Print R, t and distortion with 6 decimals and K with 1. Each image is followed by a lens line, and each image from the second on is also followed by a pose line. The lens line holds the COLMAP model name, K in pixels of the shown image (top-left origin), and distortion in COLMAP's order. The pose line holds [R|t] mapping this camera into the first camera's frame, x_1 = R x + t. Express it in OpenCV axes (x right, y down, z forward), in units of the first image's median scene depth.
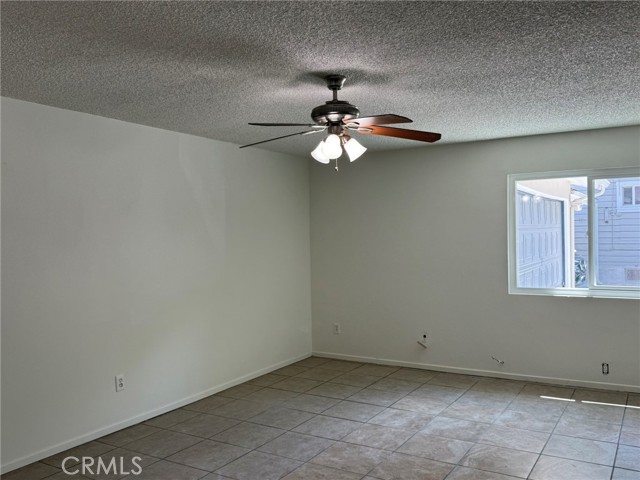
lens RADIAL K [[560.4, 0, 320.3], [0, 560.4, 237.1], [0, 0, 1]] dist [0.028241, -0.047961]
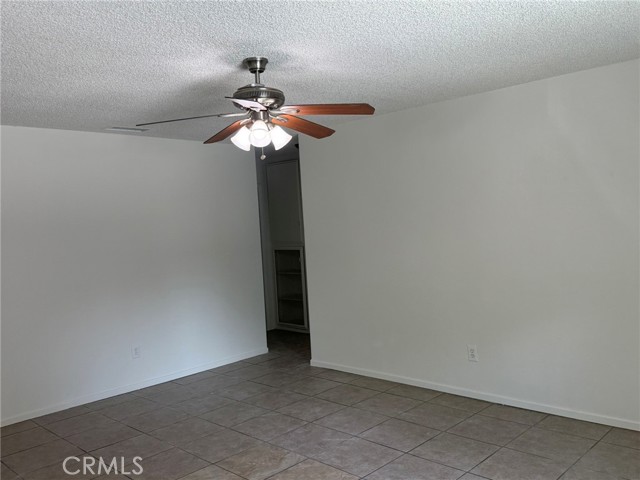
lens RADIAL K [[560.4, 0, 318.1], [0, 560.4, 241.8], [0, 0, 1]] dist [0.028241, -0.047961]
pose [[-0.219255, 0.077994, -0.972545, 0.703857], [0.049127, 0.996418, 0.068833, -0.030812], [0.974430, -0.032687, -0.222301, 0.974347]]
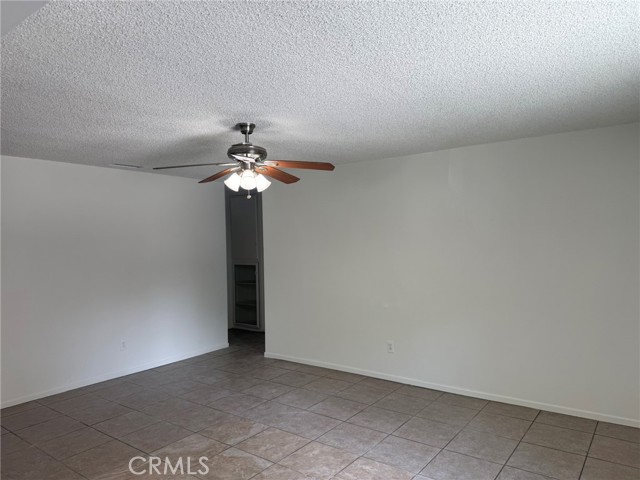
lens RADIAL K [[451.6, 0, 316.5], [0, 451.6, 240.6], [0, 0, 1]] dist [0.020704, -0.040187]
pose [[-0.090022, 0.033436, -0.995378, 0.771288], [0.009537, 0.999419, 0.032709, -0.041865], [0.995894, -0.006548, -0.090289, 0.934717]]
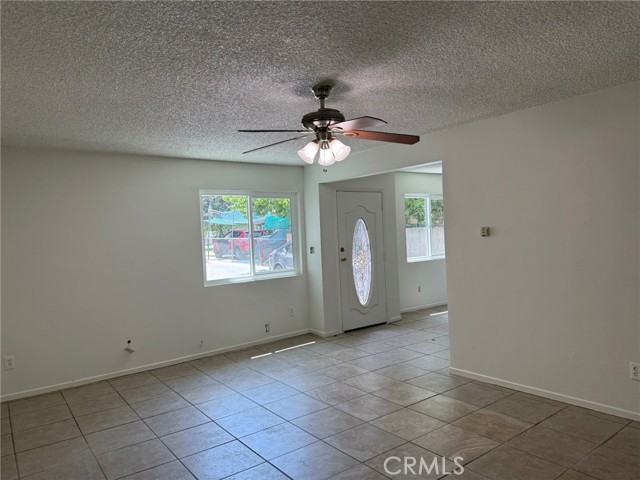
lens RADIAL K [[451.6, 0, 315.7], [0, 451.6, 243.5], [0, 0, 1]] dist [0.020704, -0.040187]
pose [[0.382224, -0.031460, 0.923534, -0.613510], [0.054072, 0.998469, 0.011633, 0.009777], [-0.922486, 0.045491, 0.383340, 0.509843]]
